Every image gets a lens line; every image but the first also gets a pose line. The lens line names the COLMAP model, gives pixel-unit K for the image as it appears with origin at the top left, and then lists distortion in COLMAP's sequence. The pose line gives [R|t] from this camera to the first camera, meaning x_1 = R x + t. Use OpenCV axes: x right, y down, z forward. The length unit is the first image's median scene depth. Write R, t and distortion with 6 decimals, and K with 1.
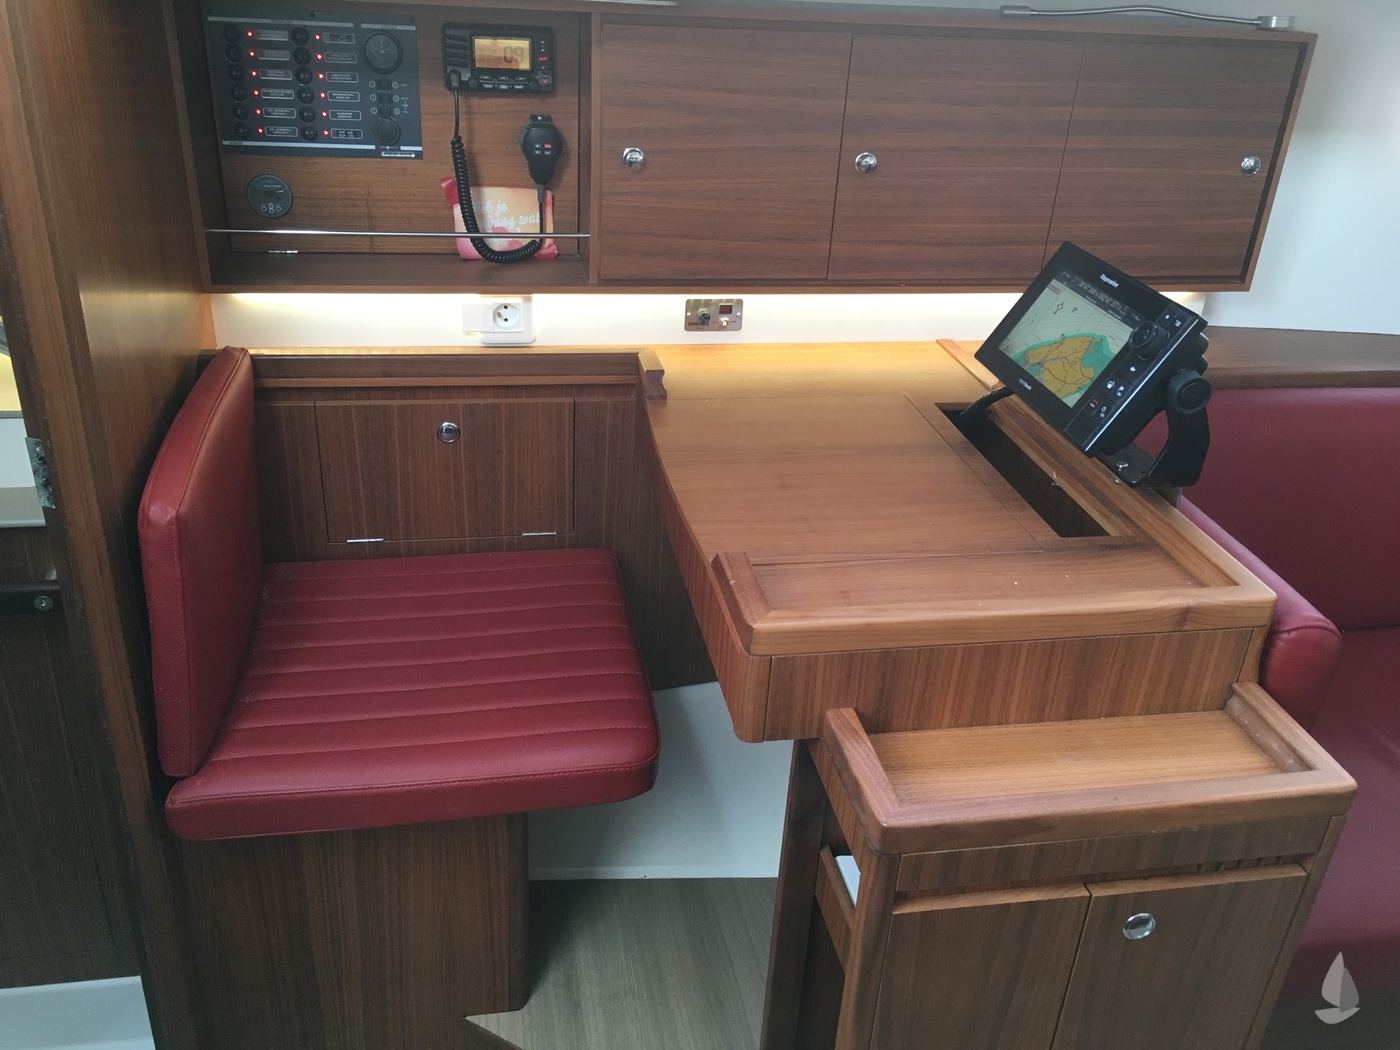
lens RADIAL K [[1202.2, 0, 694.6], [0, 1202.2, 528.5], [0, 0, 1]] dist [0.042920, -0.059098]
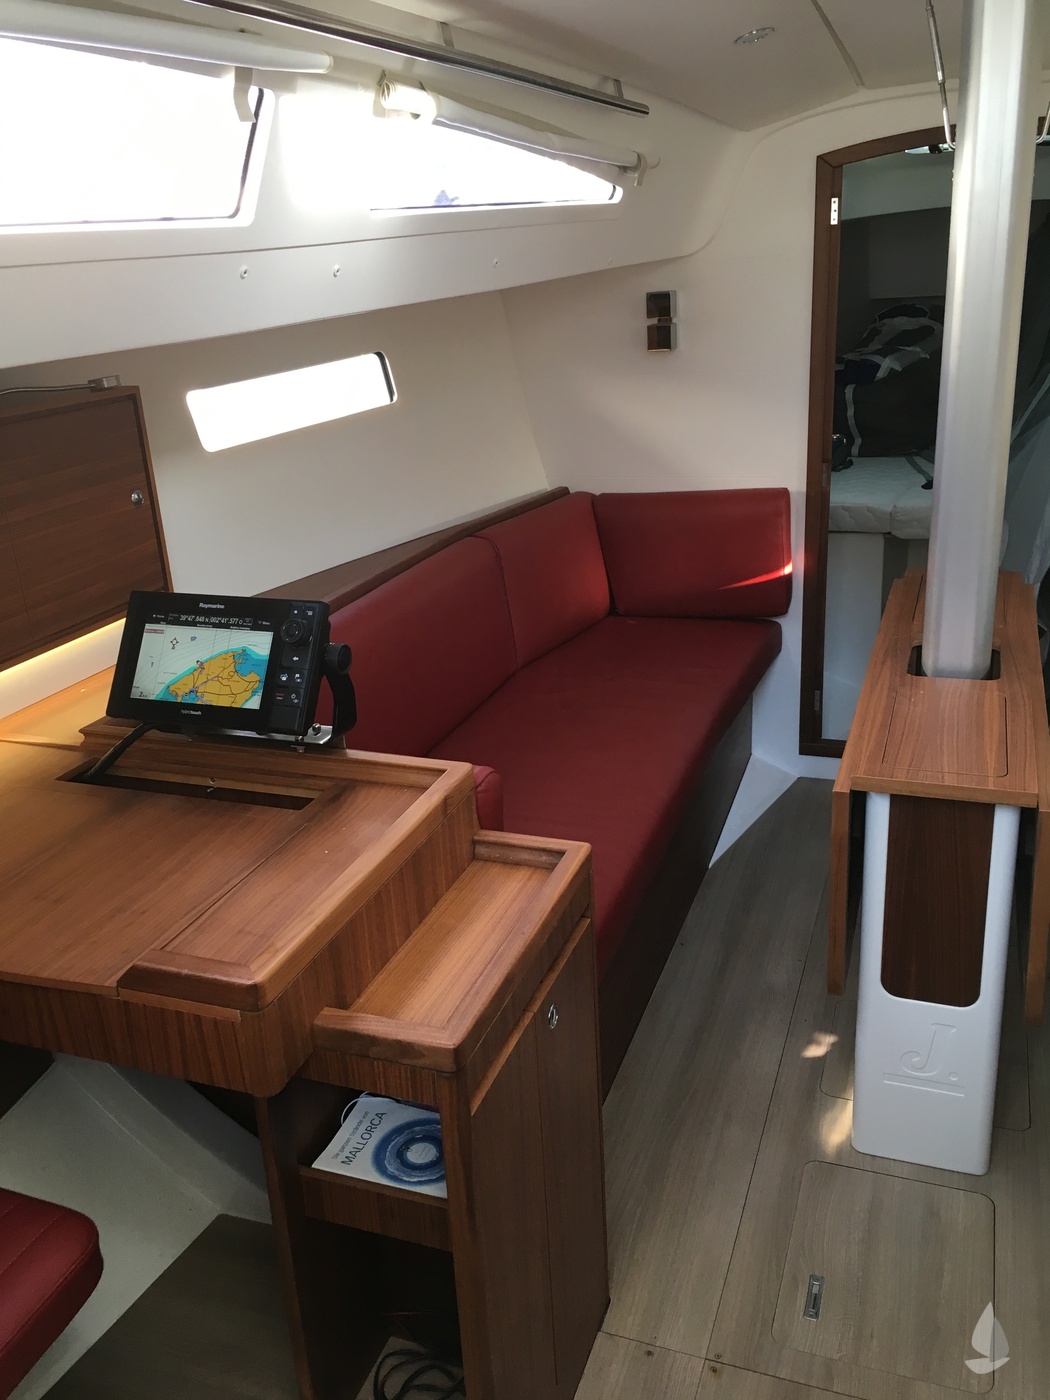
lens RADIAL K [[1202.2, 0, 525.2], [0, 1202.2, 695.6], [0, 0, 1]] dist [0.042920, -0.059098]
pose [[0.511188, -0.371830, 0.774873, -0.541557], [0.465390, 0.877713, 0.114159, -0.146730], [-0.722564, 0.302261, 0.621723, 0.091690]]
